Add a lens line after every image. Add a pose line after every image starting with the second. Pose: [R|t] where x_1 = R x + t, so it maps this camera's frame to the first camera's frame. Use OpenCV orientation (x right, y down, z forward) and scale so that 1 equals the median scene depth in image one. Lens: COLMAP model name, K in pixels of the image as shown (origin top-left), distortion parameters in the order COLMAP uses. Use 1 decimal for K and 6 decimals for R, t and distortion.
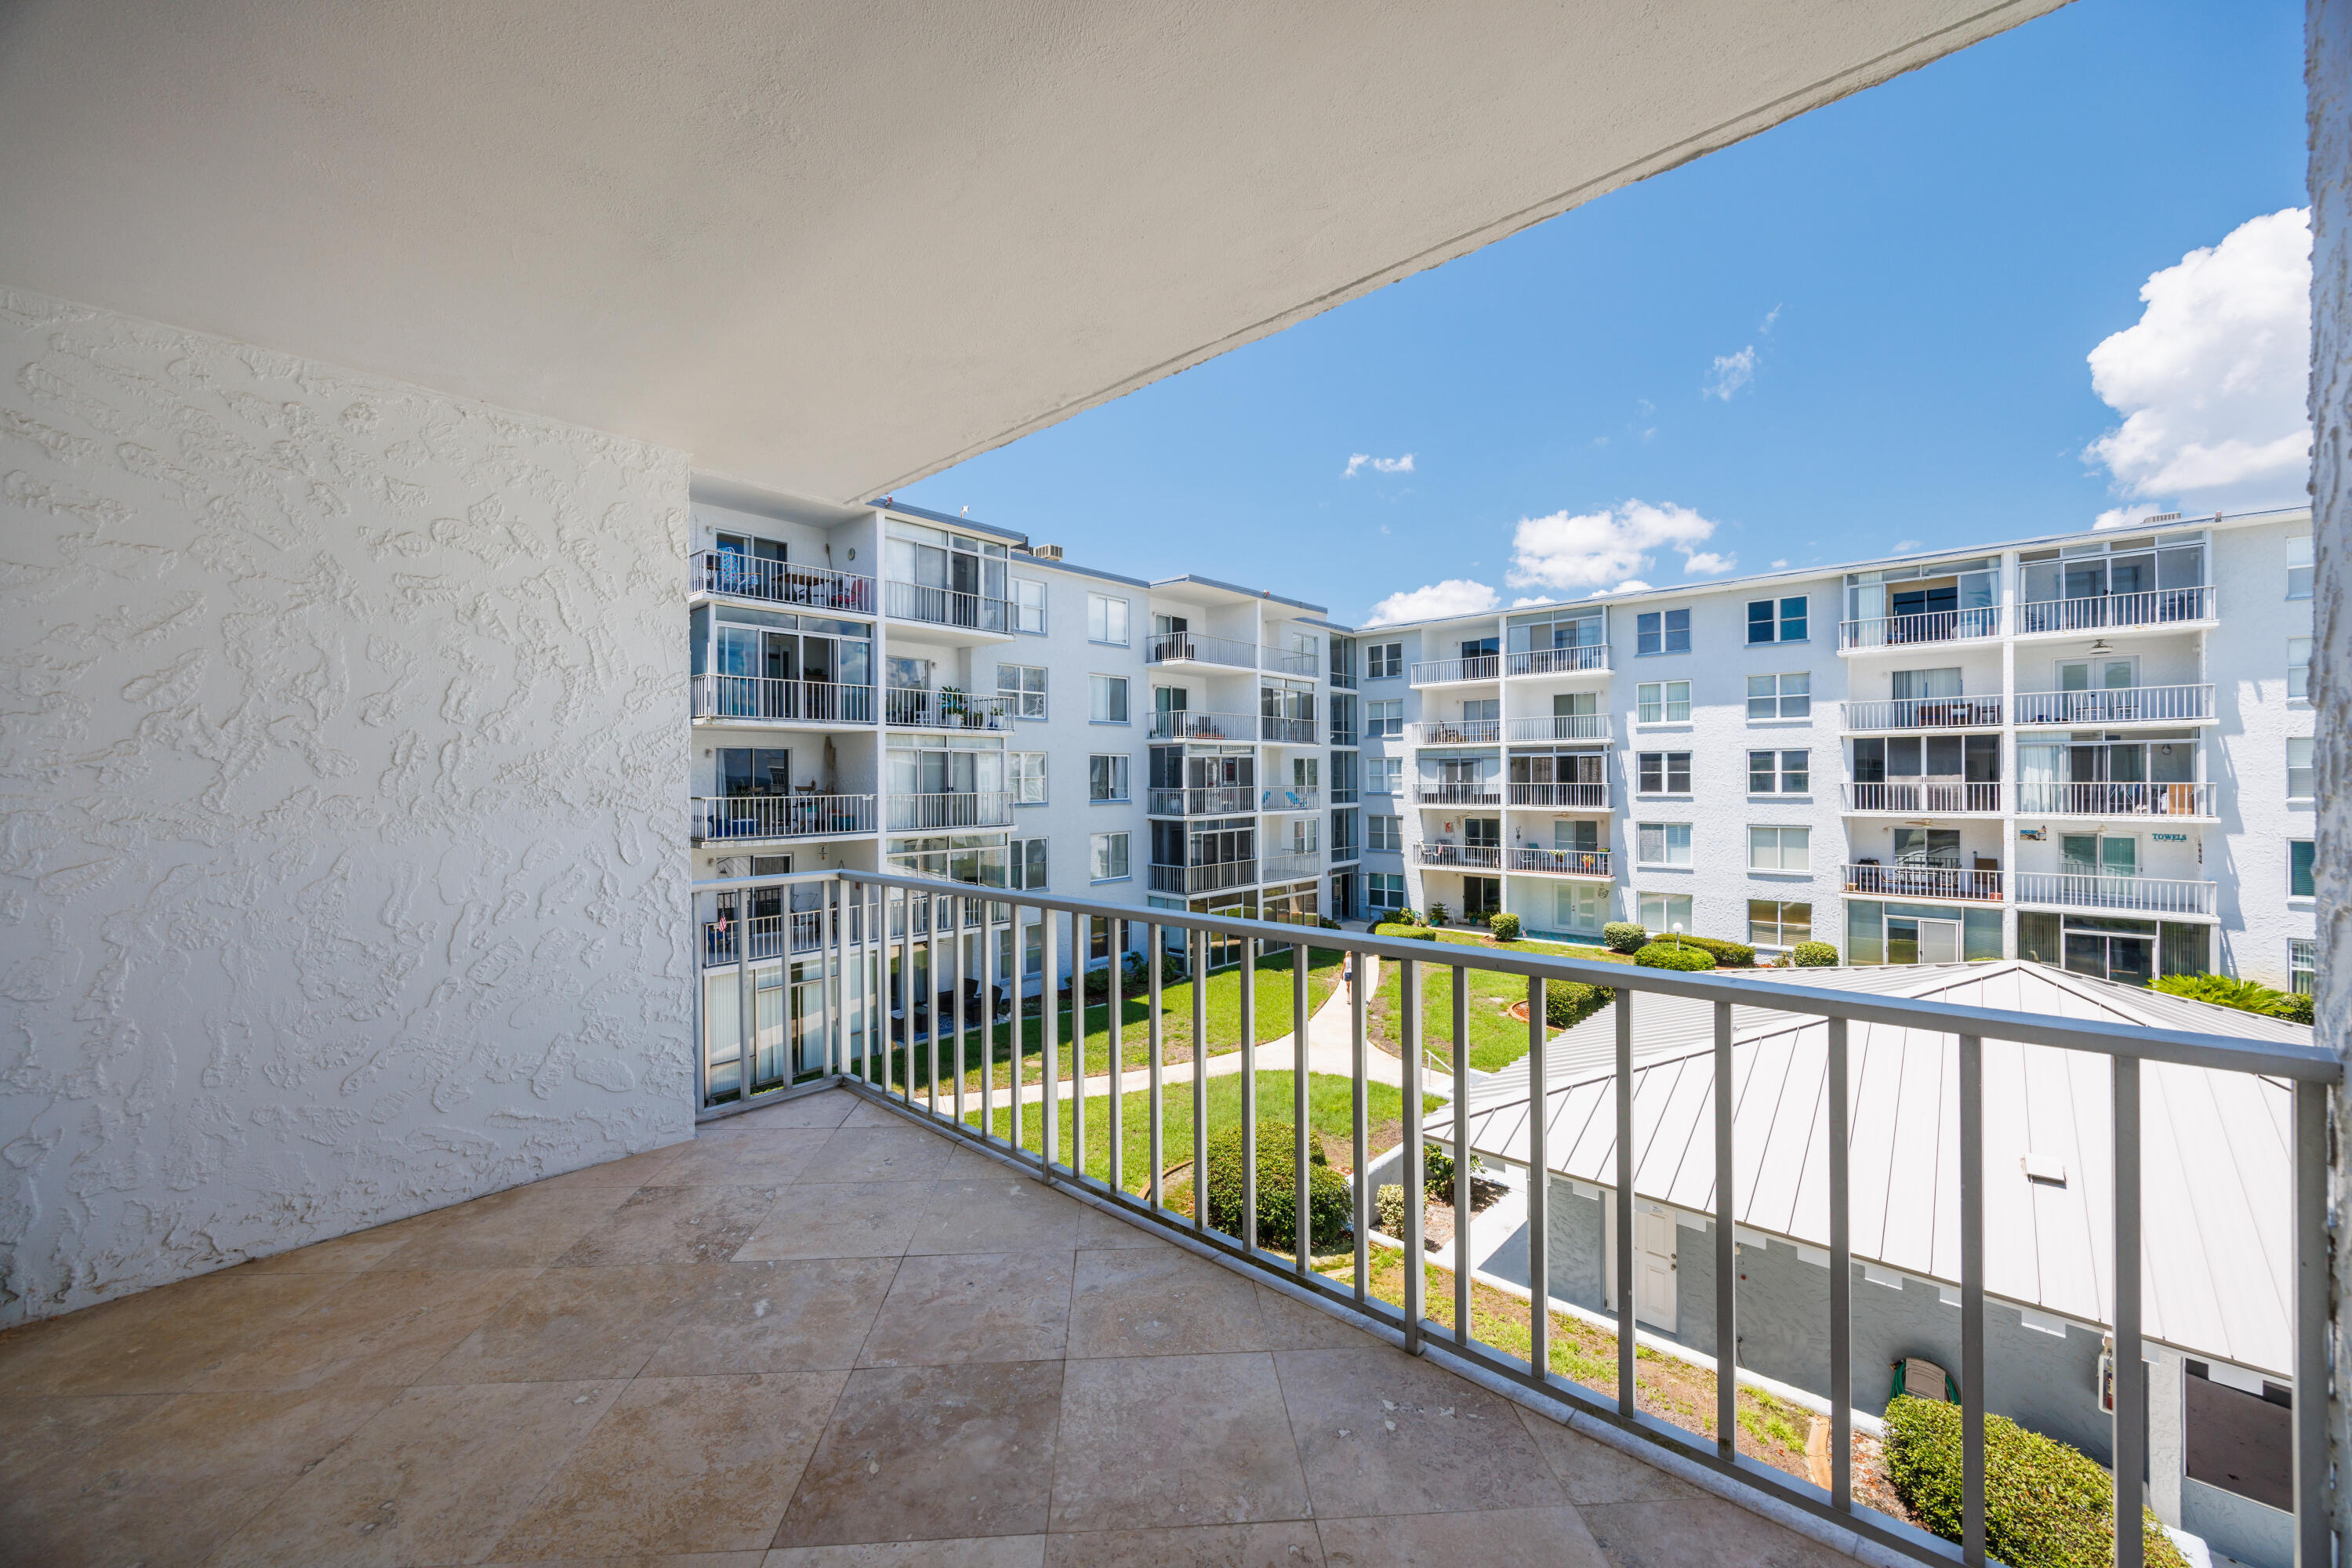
lens RADIAL K [[899.7, 0, 1184.2], [0, 899.7, 781.4], [0, 0, 1]] dist [-0.001410, 0.000405]
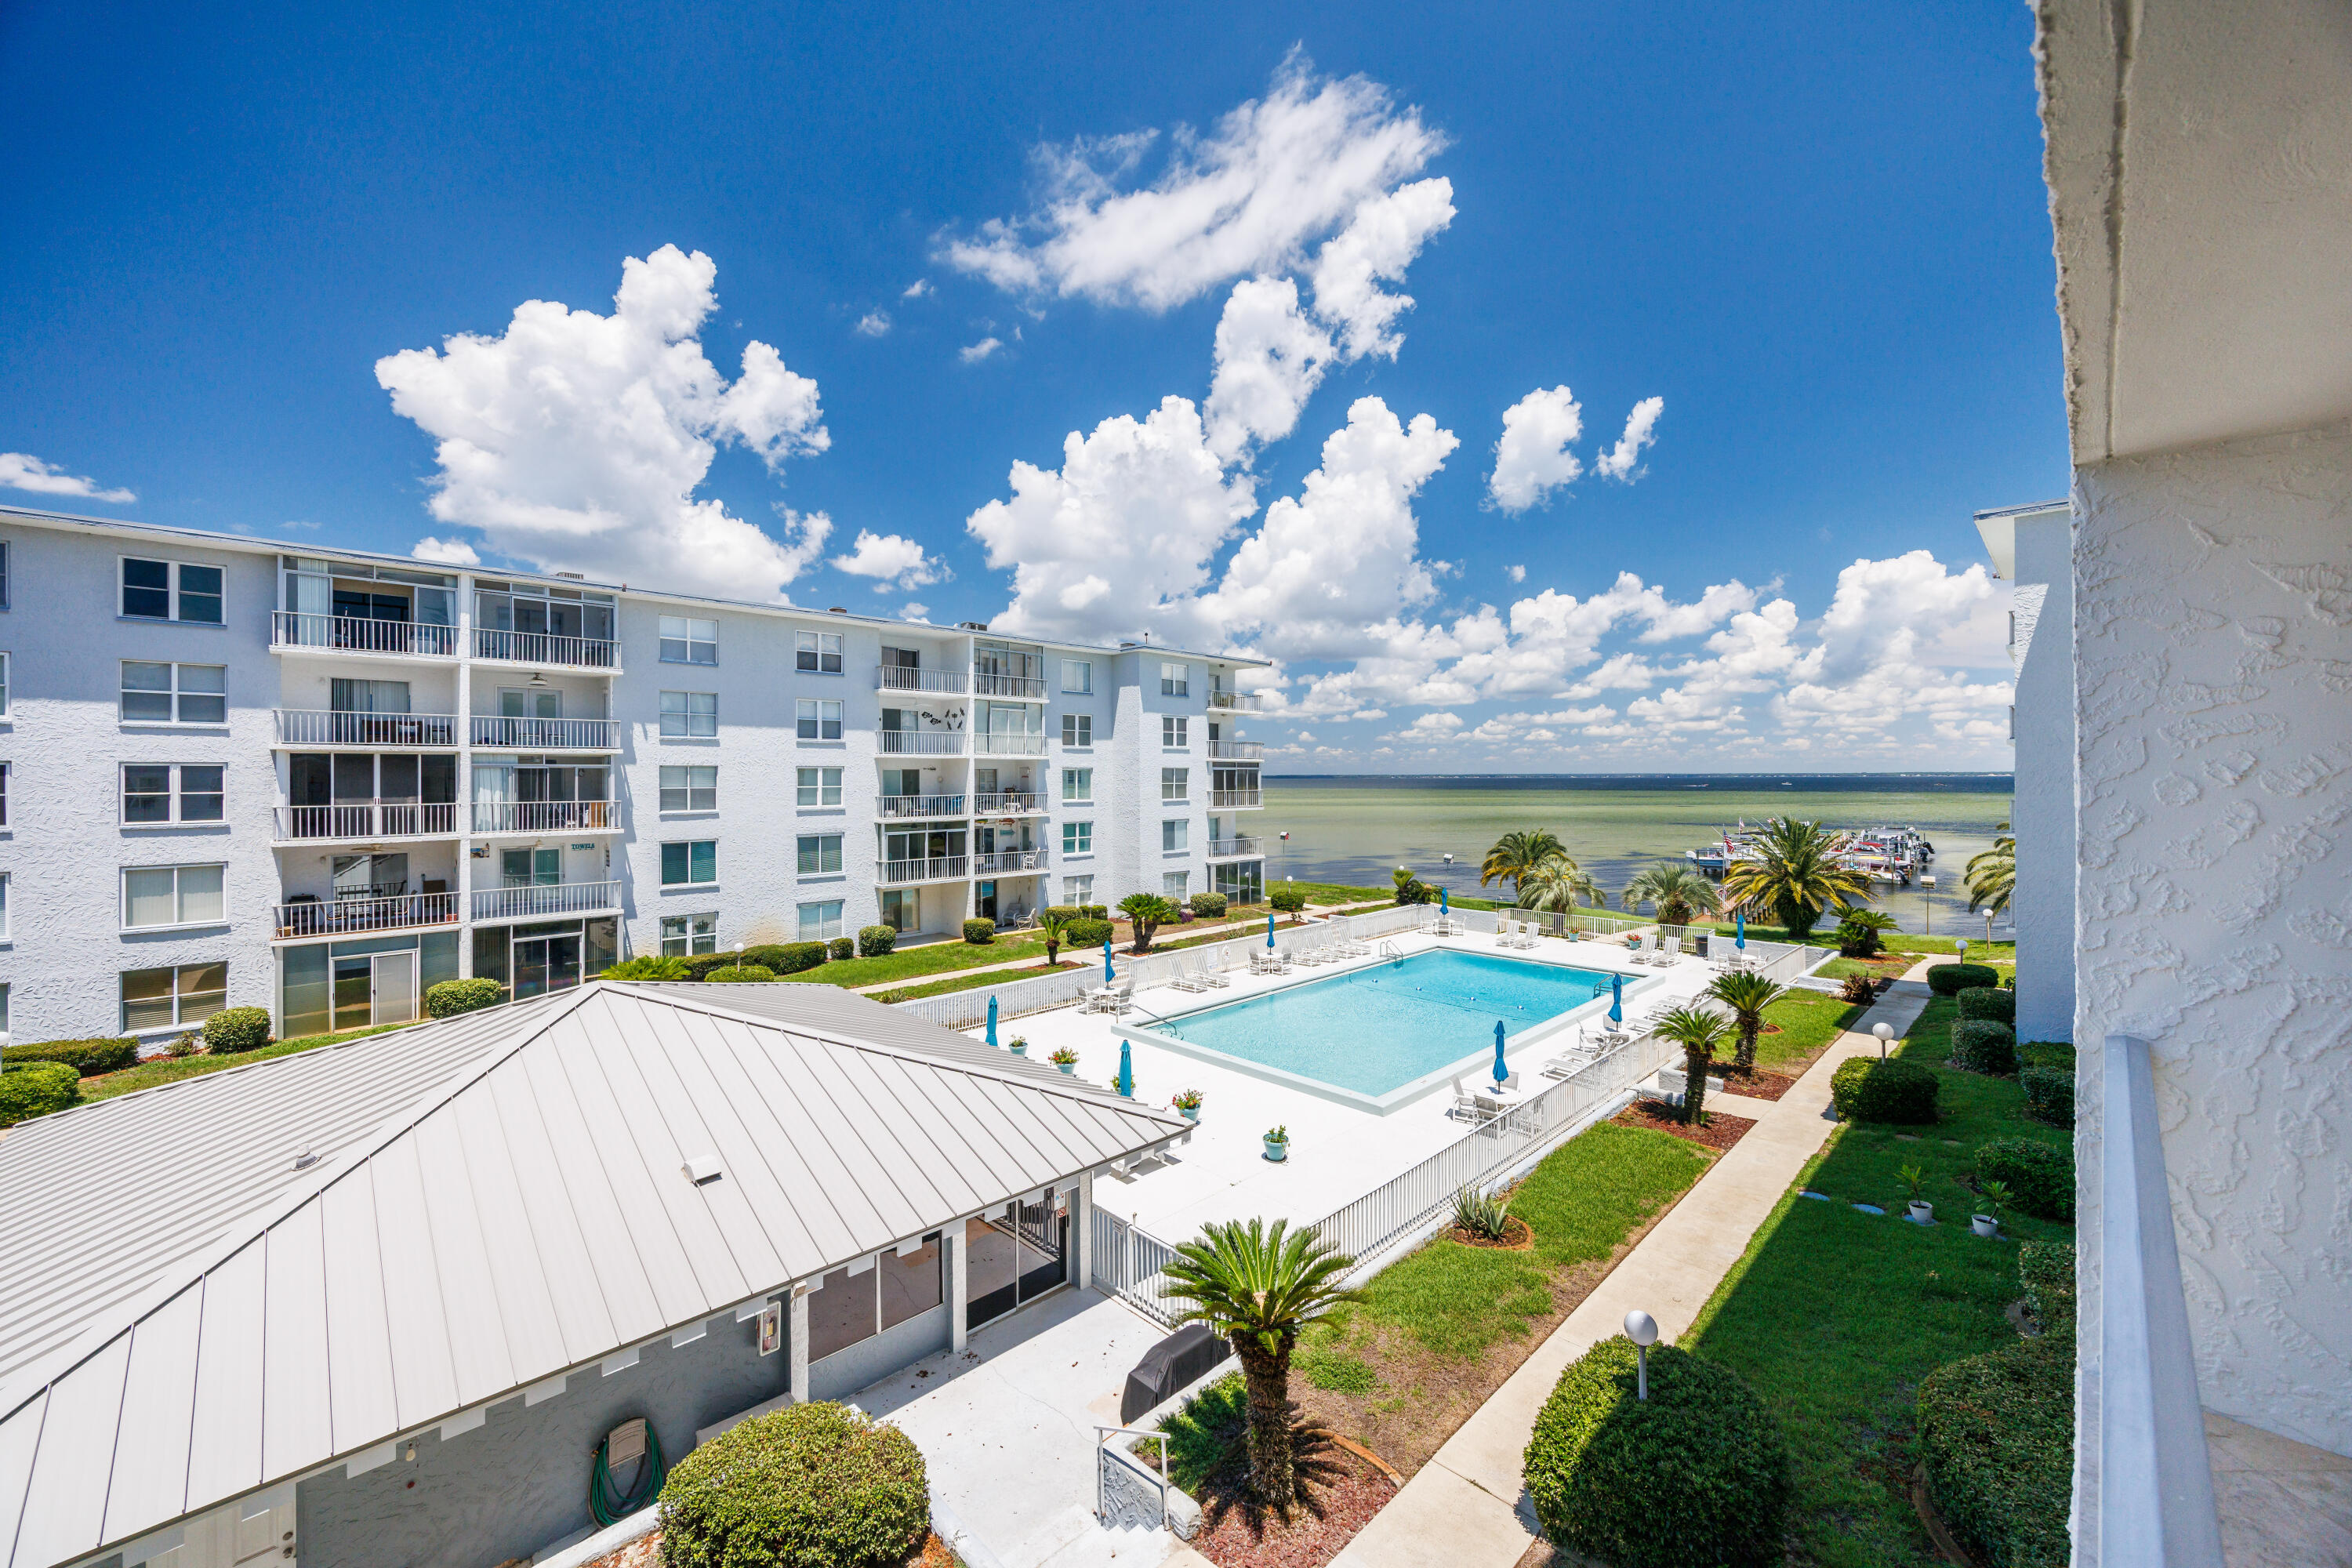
lens RADIAL K [[899.7, 0, 1180.3], [0, 899.7, 777.3], [0, 0, 1]] dist [-0.001410, 0.000405]
pose [[0.064806, 0.007462, 0.997870, -0.038895], [0.008198, 0.999934, -0.008010, -0.012443], [-0.997864, 0.008699, 0.064741, 0.126250]]
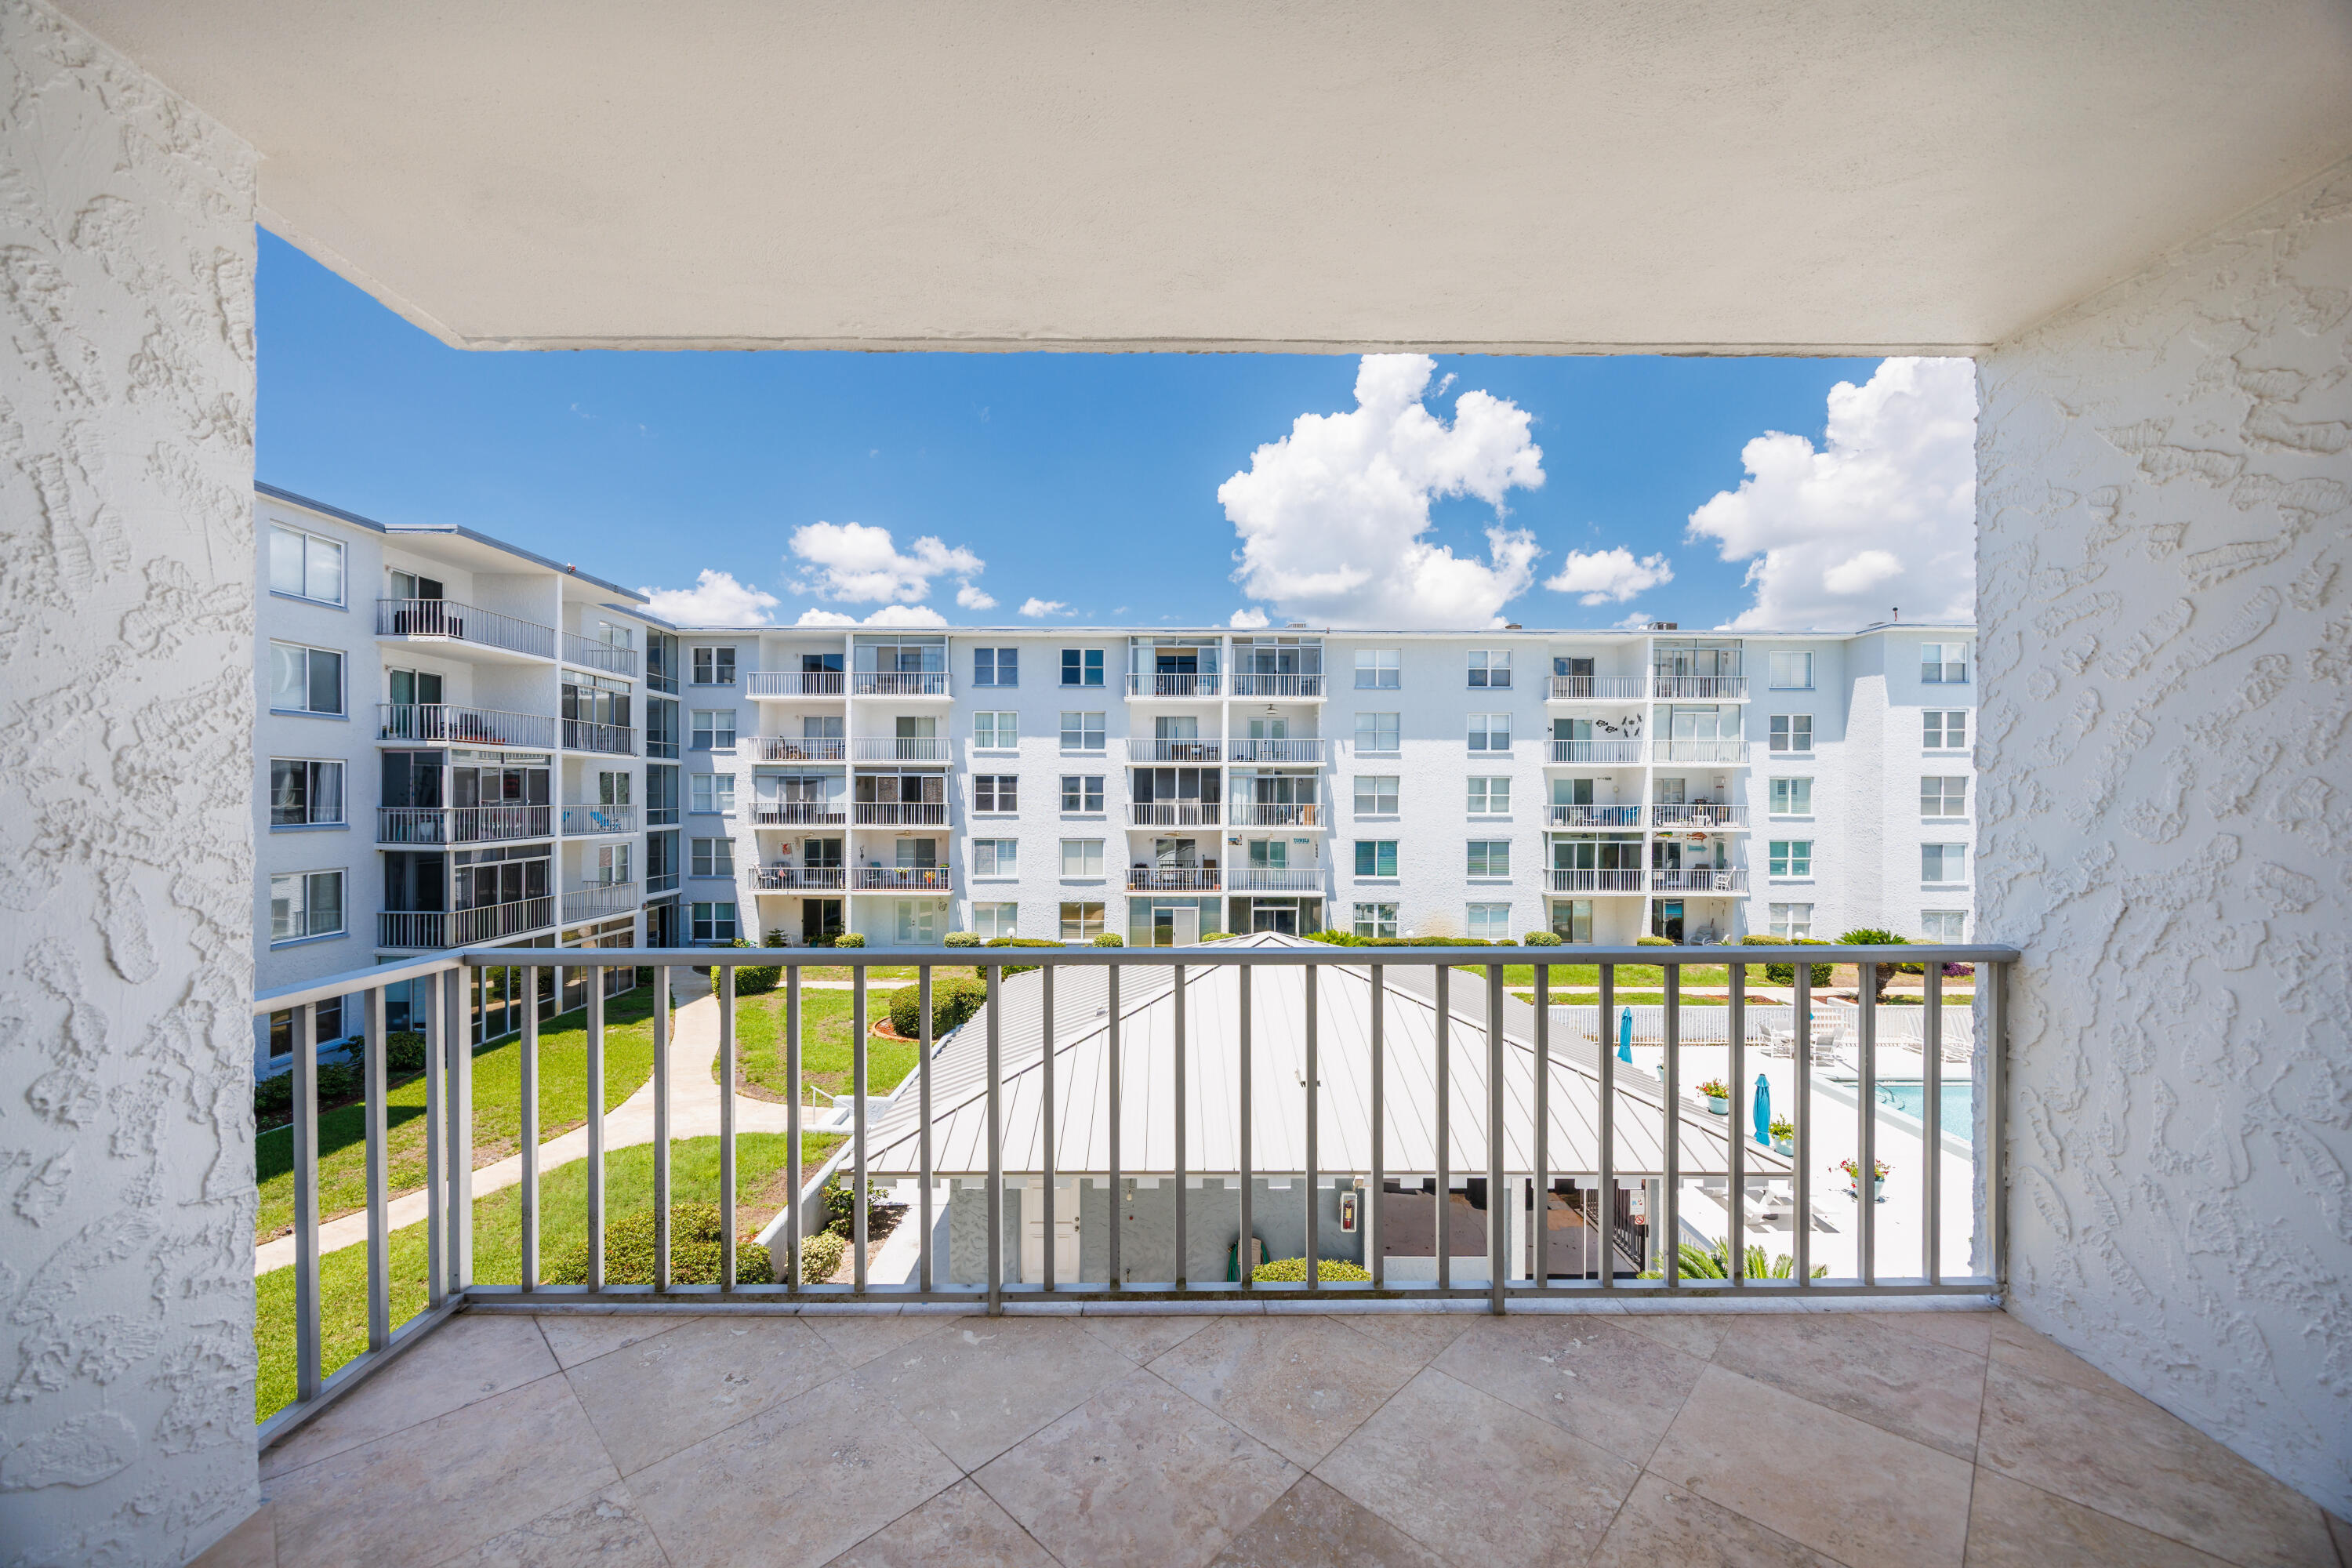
lens RADIAL K [[899.7, 0, 1181.2], [0, 899.7, 799.7], [0, 0, 1]] dist [-0.001410, 0.000405]
pose [[0.737099, 0.005622, 0.675762, -0.058427], [-0.005211, 0.999983, -0.002635, -0.000333], [-0.675765, -0.001579, 0.737116, 0.031764]]
